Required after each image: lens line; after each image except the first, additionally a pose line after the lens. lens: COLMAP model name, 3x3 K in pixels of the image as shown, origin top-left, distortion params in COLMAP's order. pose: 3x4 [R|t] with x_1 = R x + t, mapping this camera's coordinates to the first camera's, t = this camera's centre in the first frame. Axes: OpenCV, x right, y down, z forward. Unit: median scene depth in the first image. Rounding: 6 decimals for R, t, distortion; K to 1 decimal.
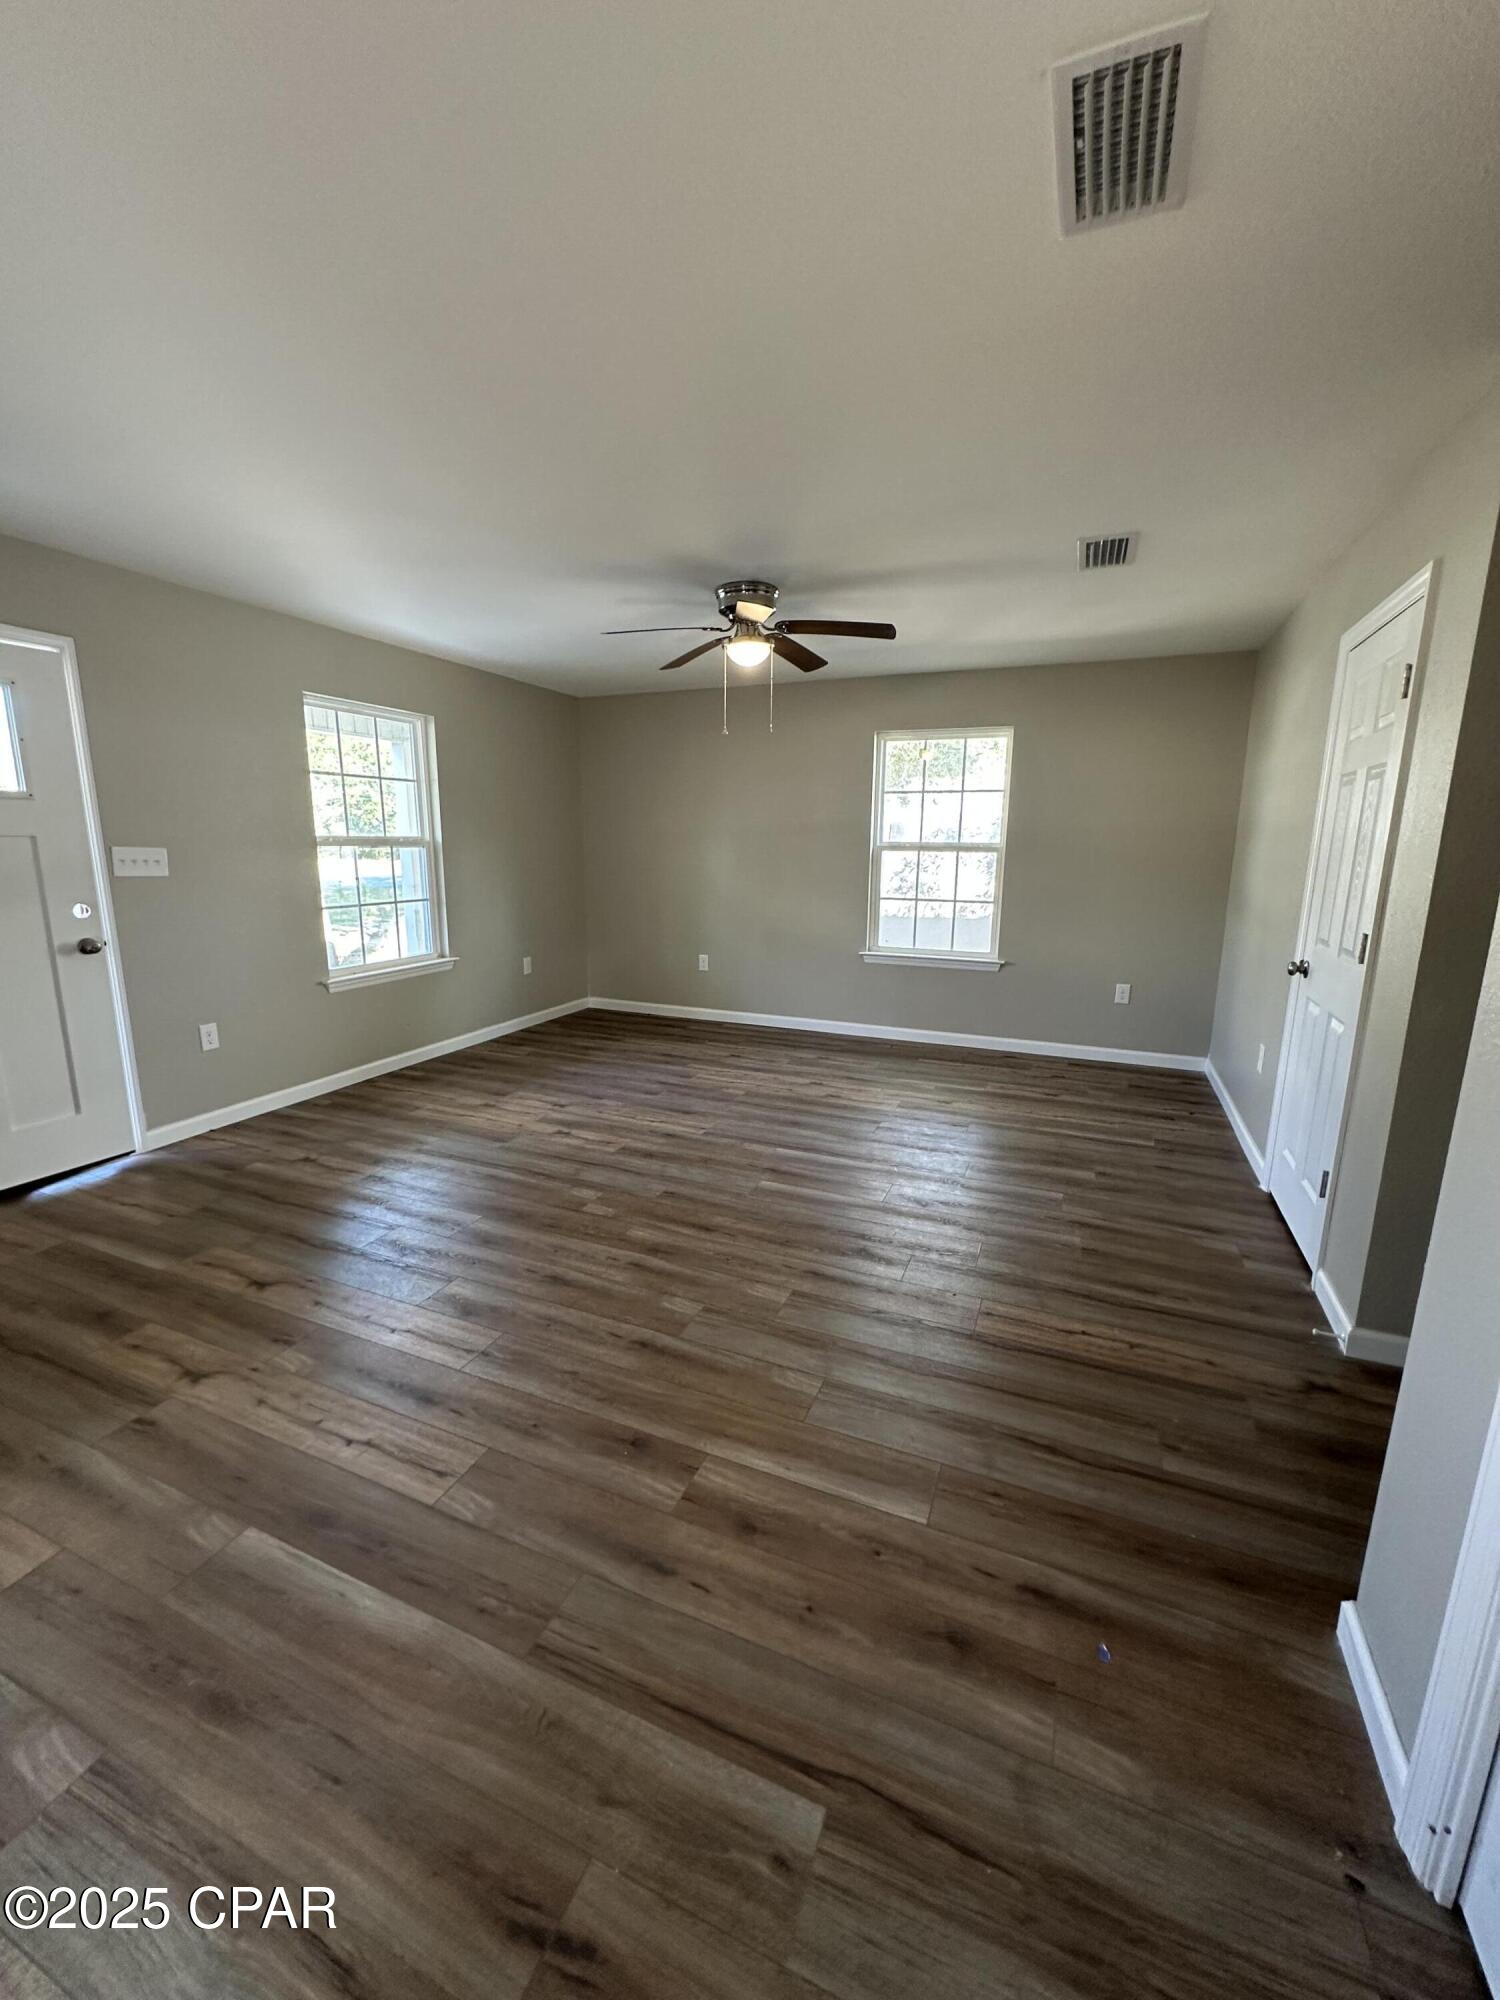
lens RADIAL K [[794.1, 0, 750.0], [0, 794.1, 1000.0], [0, 0, 1]] dist [-0.000187, 0.000566]
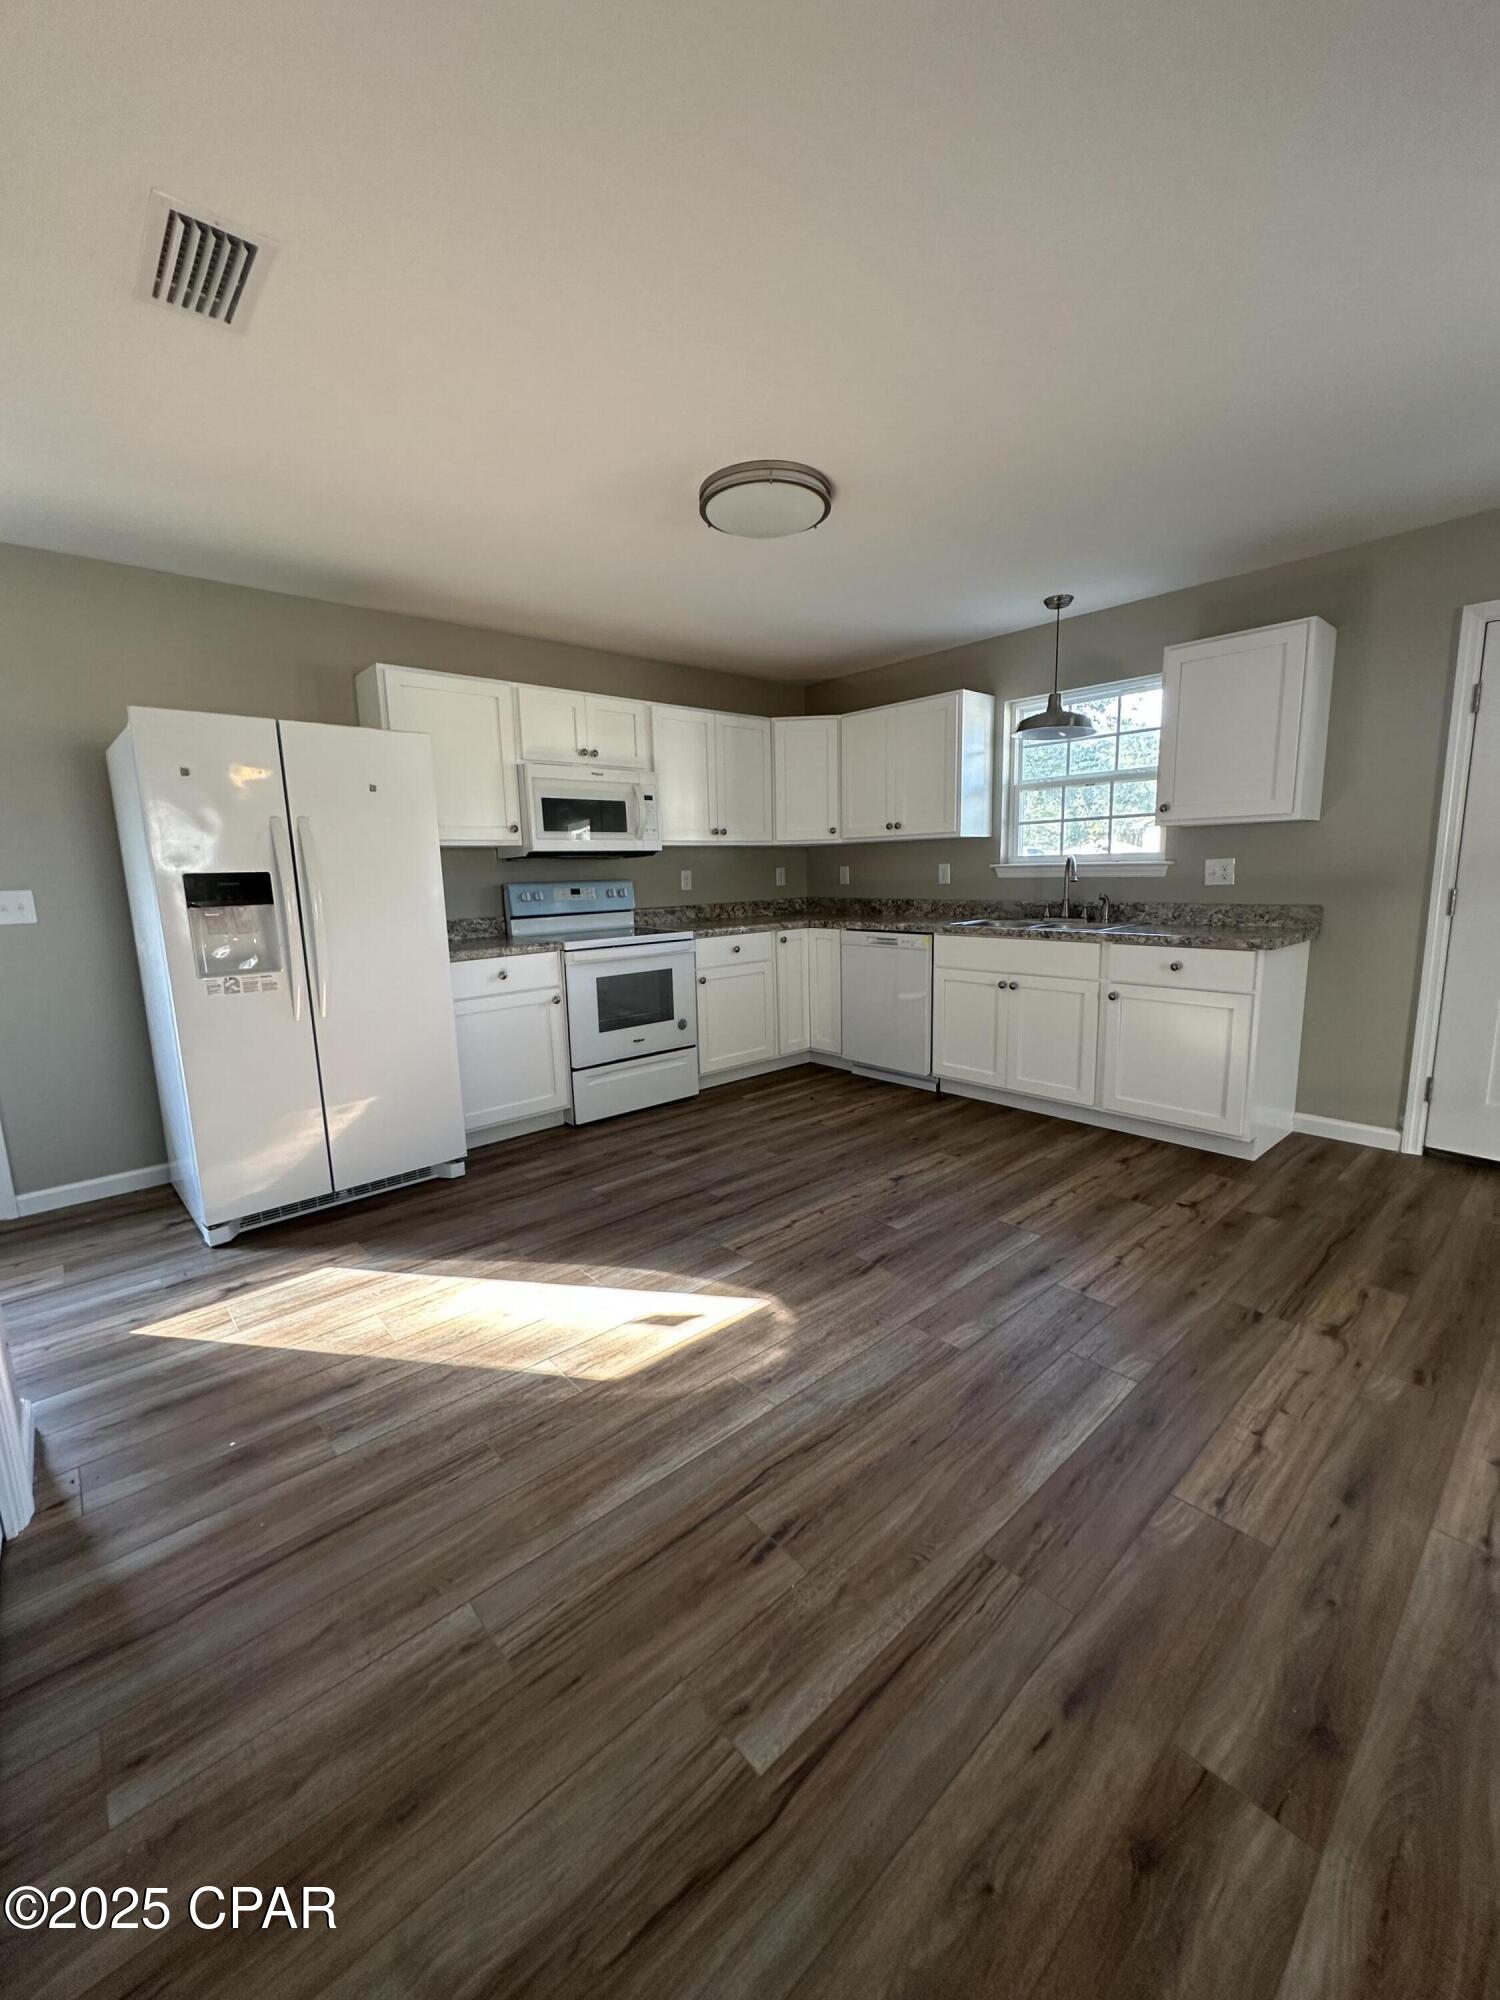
lens RADIAL K [[794.1, 0, 750.0], [0, 794.1, 1000.0], [0, 0, 1]] dist [-0.000187, 0.000566]
pose [[-0.430551, 0.148955, -0.890190, 0.504328], [-0.155534, 0.959289, 0.235743, -0.058527], [0.889064, 0.239954, -0.389855, 0.708961]]
